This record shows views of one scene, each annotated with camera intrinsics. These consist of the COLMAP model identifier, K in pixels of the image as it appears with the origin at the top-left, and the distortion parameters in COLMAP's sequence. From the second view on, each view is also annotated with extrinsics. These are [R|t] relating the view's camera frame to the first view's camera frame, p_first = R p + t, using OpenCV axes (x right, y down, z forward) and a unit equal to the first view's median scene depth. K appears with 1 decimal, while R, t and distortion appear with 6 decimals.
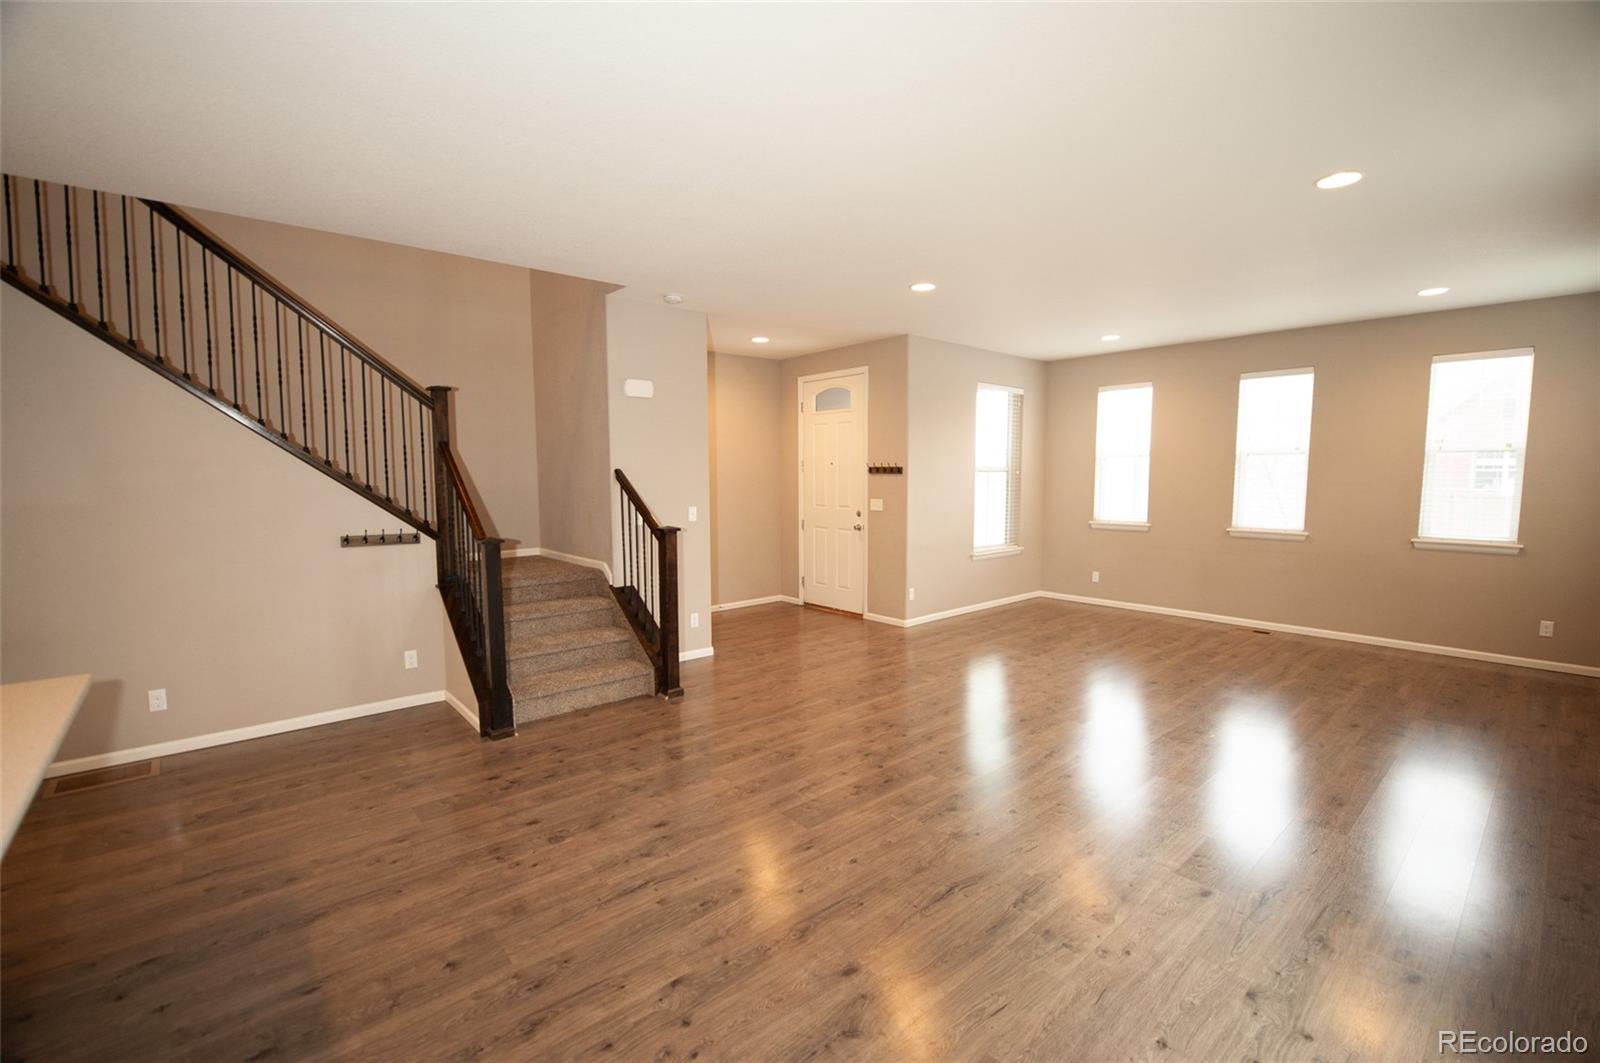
lens RADIAL K [[691.2, 0, 800.5], [0, 691.2, 537.5], [0, 0, 1]] dist [-0.009912, -0.003136]
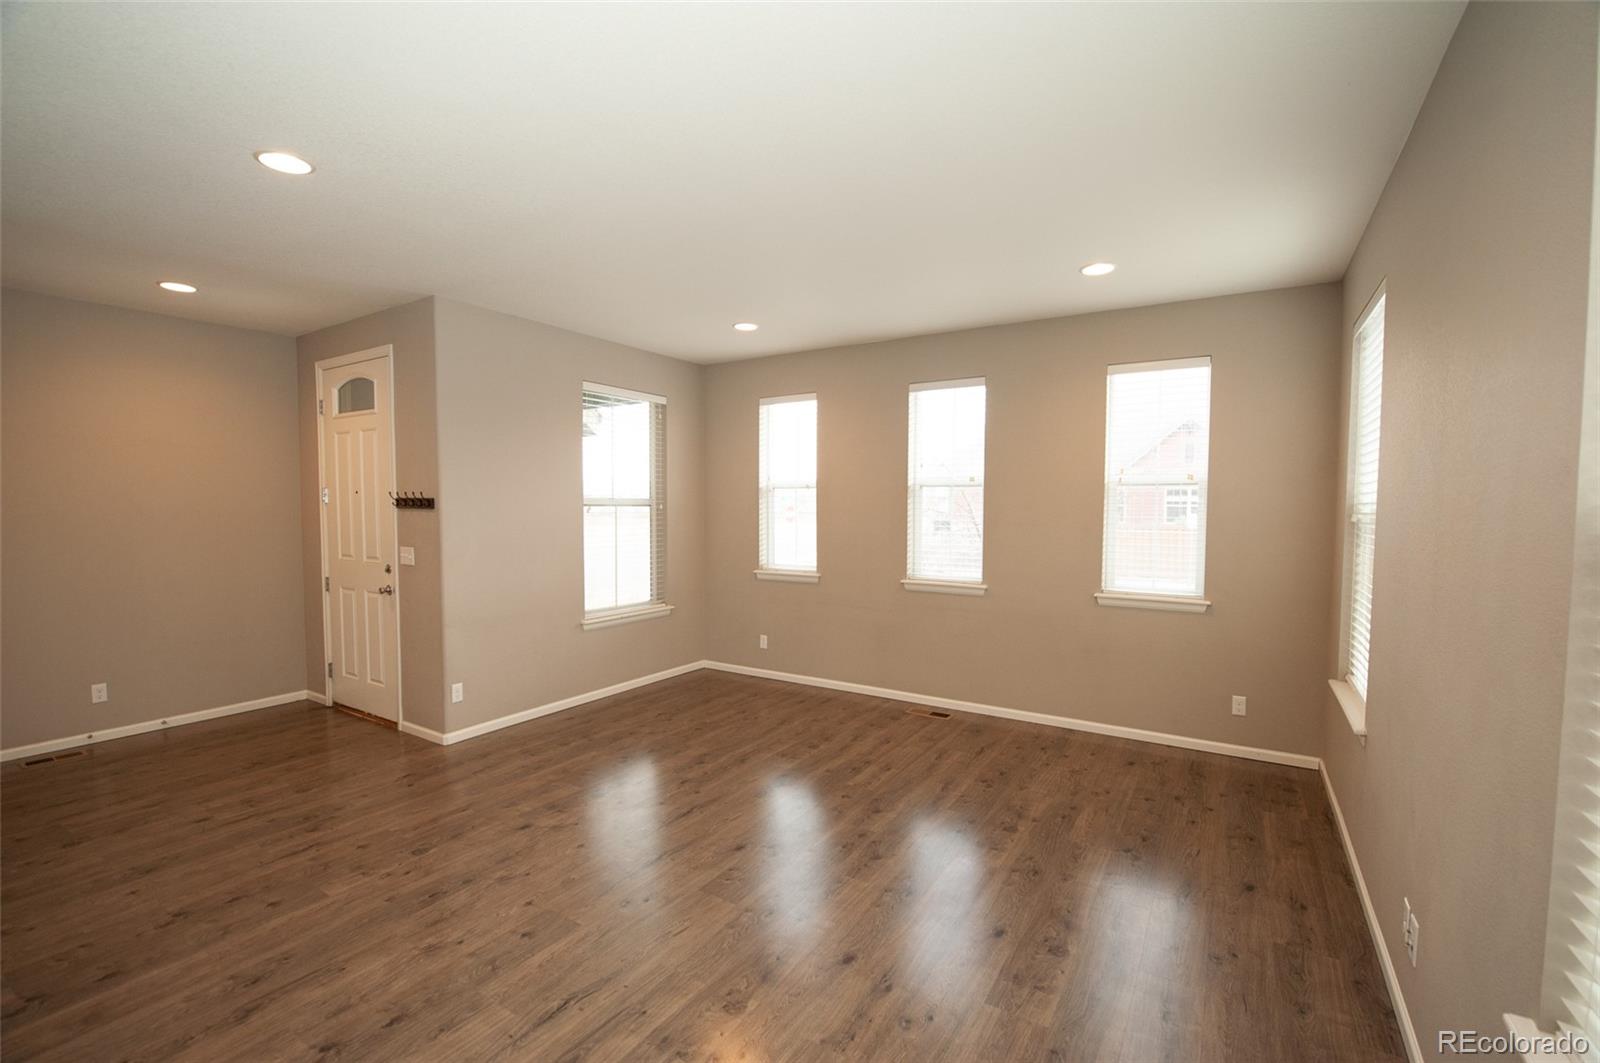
lens RADIAL K [[691.2, 0, 800.5], [0, 691.2, 537.5], [0, 0, 1]] dist [-0.009912, -0.003136]
pose [[0.959049, -0.006554, 0.283164, 0.280787], [0.019760, 0.998845, -0.043805, -0.028544], [-0.282550, 0.047606, 0.958071, 0.270283]]
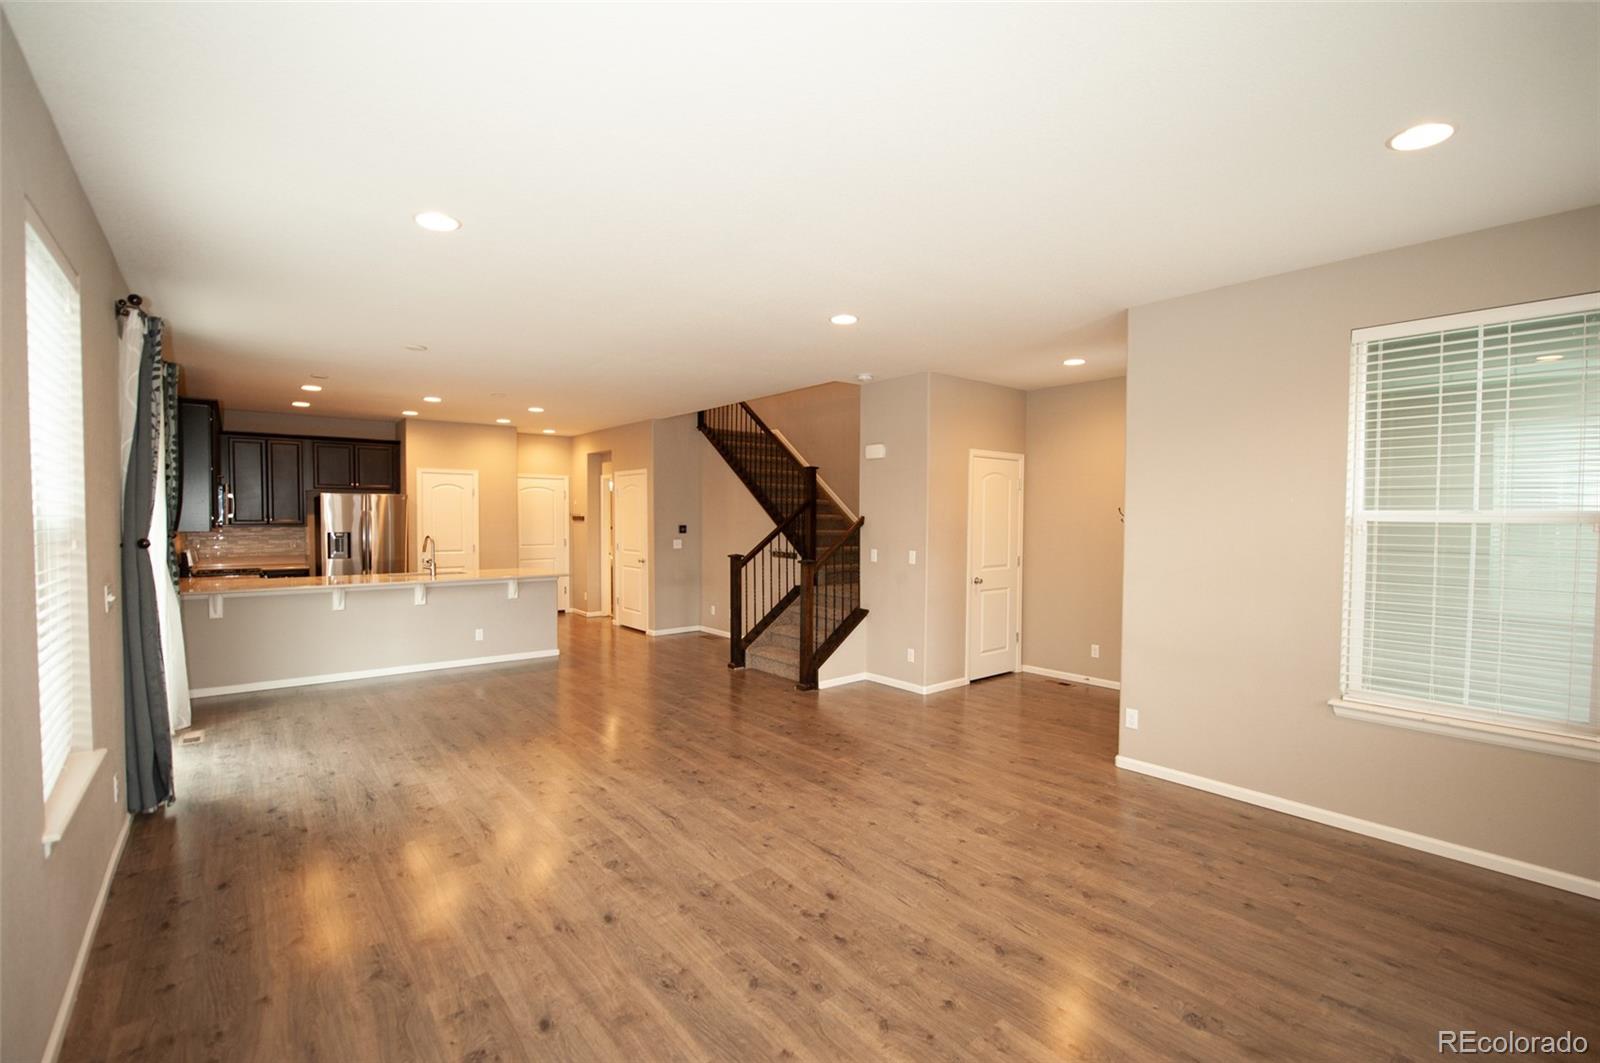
lens RADIAL K [[691.2, 0, 800.5], [0, 691.2, 537.5], [0, 0, 1]] dist [-0.009912, -0.003136]
pose [[-0.029845, 0.034396, -0.998963, 0.762194], [-0.097002, 0.994591, 0.037144, -0.071989], [0.994837, 0.098010, -0.026347, 0.684991]]
